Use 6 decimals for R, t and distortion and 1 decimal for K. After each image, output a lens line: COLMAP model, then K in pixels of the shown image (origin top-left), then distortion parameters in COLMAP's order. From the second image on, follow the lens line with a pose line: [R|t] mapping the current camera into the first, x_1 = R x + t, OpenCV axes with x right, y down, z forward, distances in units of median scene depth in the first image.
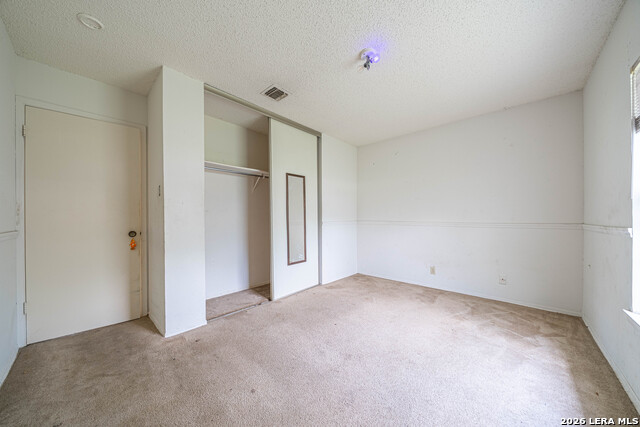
lens RADIAL K [[221.7, 0, 316.8], [0, 221.7, 215.8], [0, 0, 1]] dist [-0.007257, 0.000235]
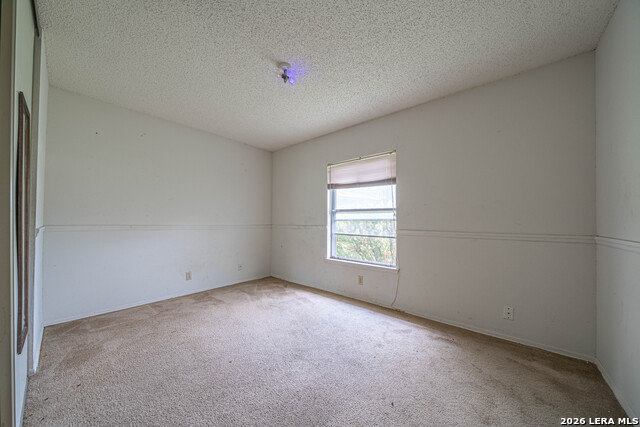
lens RADIAL K [[221.7, 0, 316.2], [0, 221.7, 216.3], [0, 0, 1]] dist [-0.007257, 0.000235]
pose [[-0.051095, 0.023371, 0.998420, -0.568408], [-0.016774, 0.999565, -0.024256, 0.003979], [-0.998553, -0.017987, -0.050680, 0.614421]]
